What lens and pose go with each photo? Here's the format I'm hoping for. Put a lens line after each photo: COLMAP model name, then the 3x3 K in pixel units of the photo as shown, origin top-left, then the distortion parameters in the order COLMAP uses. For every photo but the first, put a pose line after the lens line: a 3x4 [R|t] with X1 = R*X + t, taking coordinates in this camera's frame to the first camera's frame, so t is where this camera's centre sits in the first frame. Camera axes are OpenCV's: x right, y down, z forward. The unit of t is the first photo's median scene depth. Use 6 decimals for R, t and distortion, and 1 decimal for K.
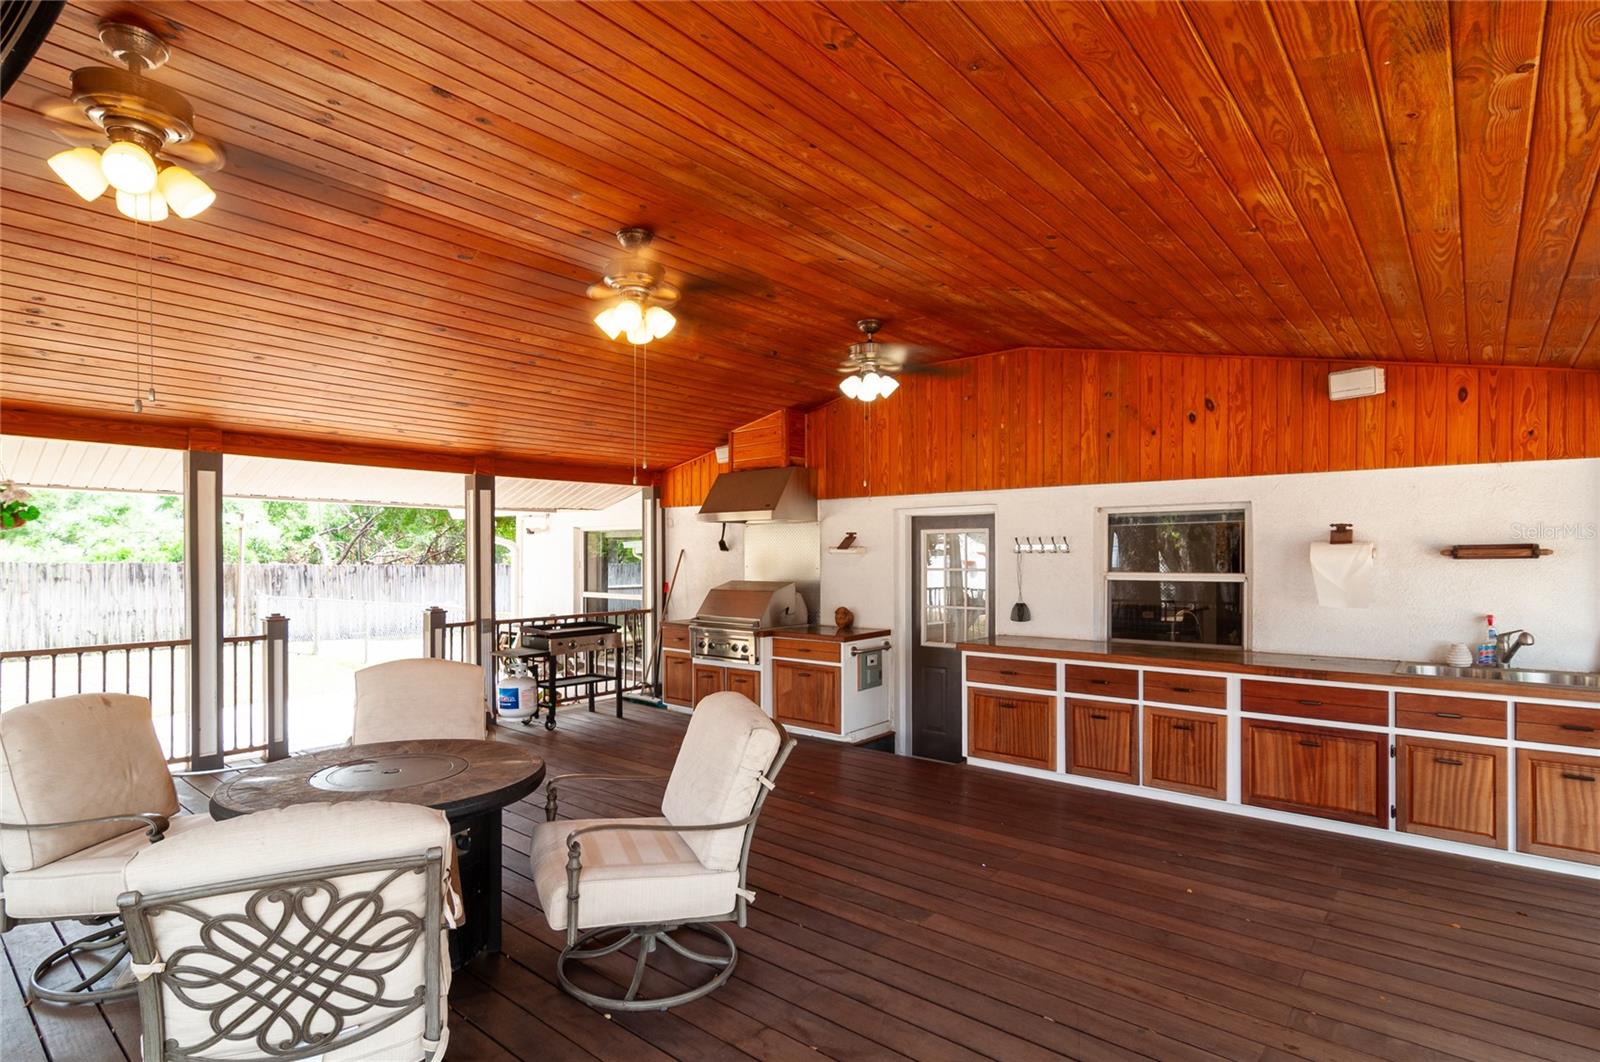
lens RADIAL K [[780.7, 0, 806.3], [0, 780.7, 543.9], [0, 0, 1]] dist [0.001960, 0.001257]
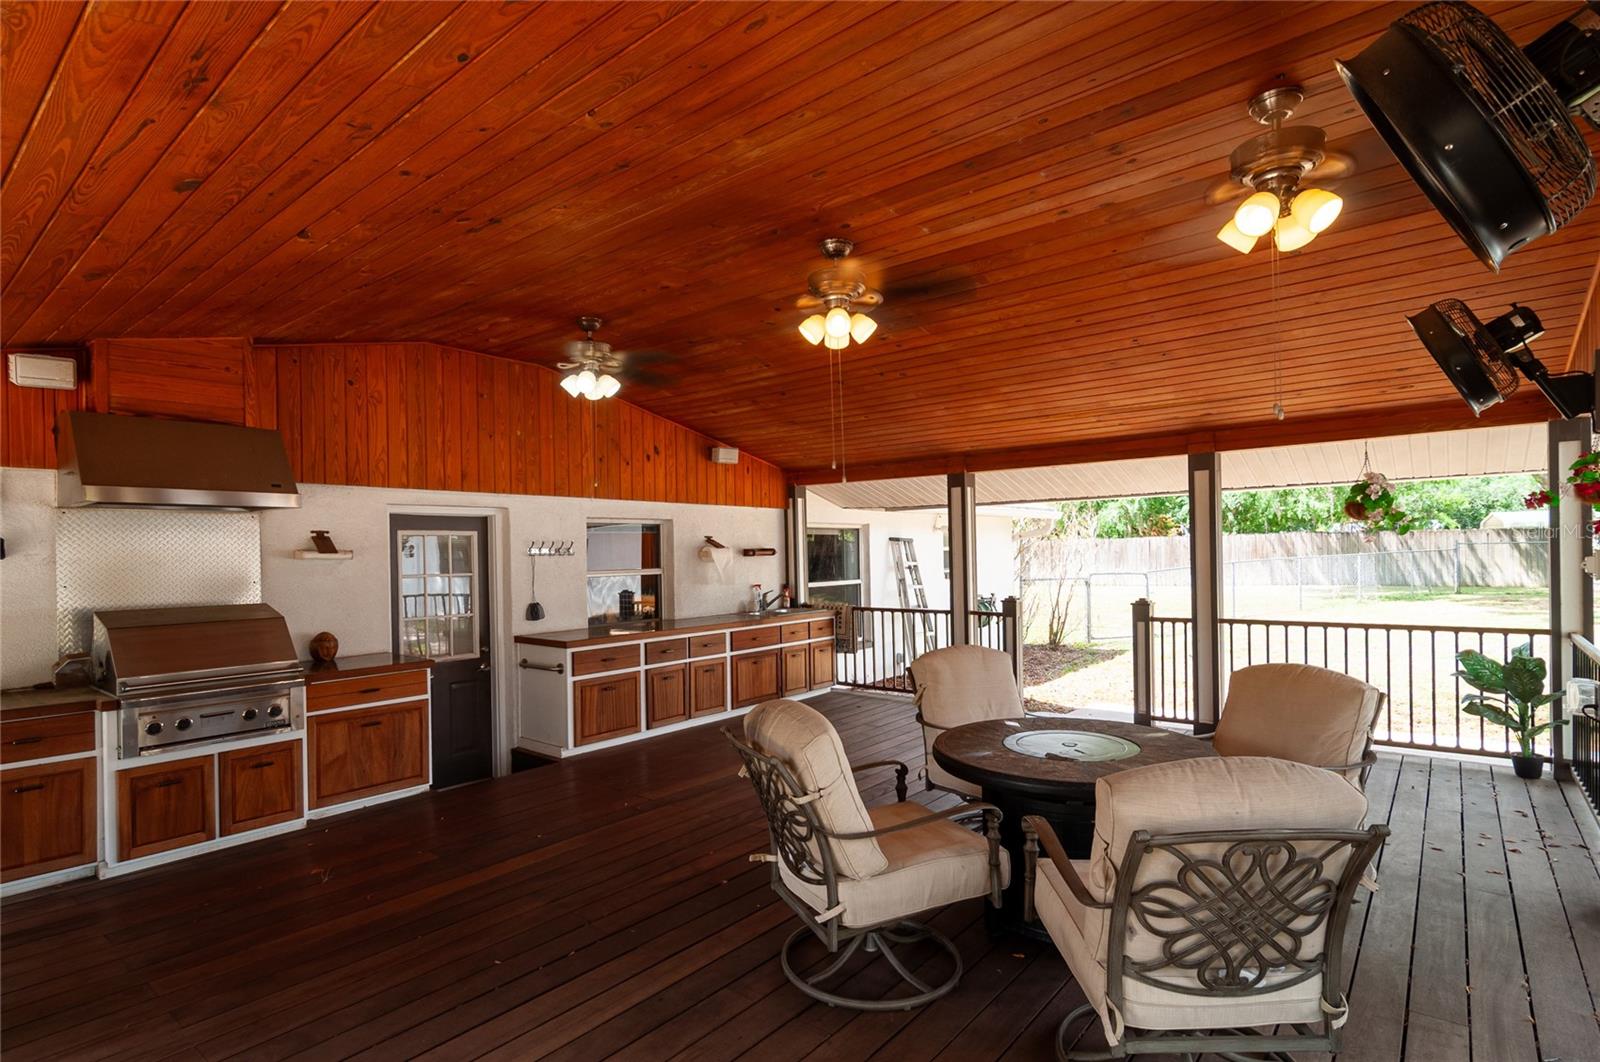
lens RADIAL K [[780.7, 0, 806.2], [0, 780.7, 543.6], [0, 0, 1]] dist [0.001960, 0.001257]
pose [[-0.001925, 0.016730, 0.999858, -0.789735], [0.009630, 0.999814, -0.016711, 0.015801], [-0.999952, 0.009597, -0.002085, 0.637754]]
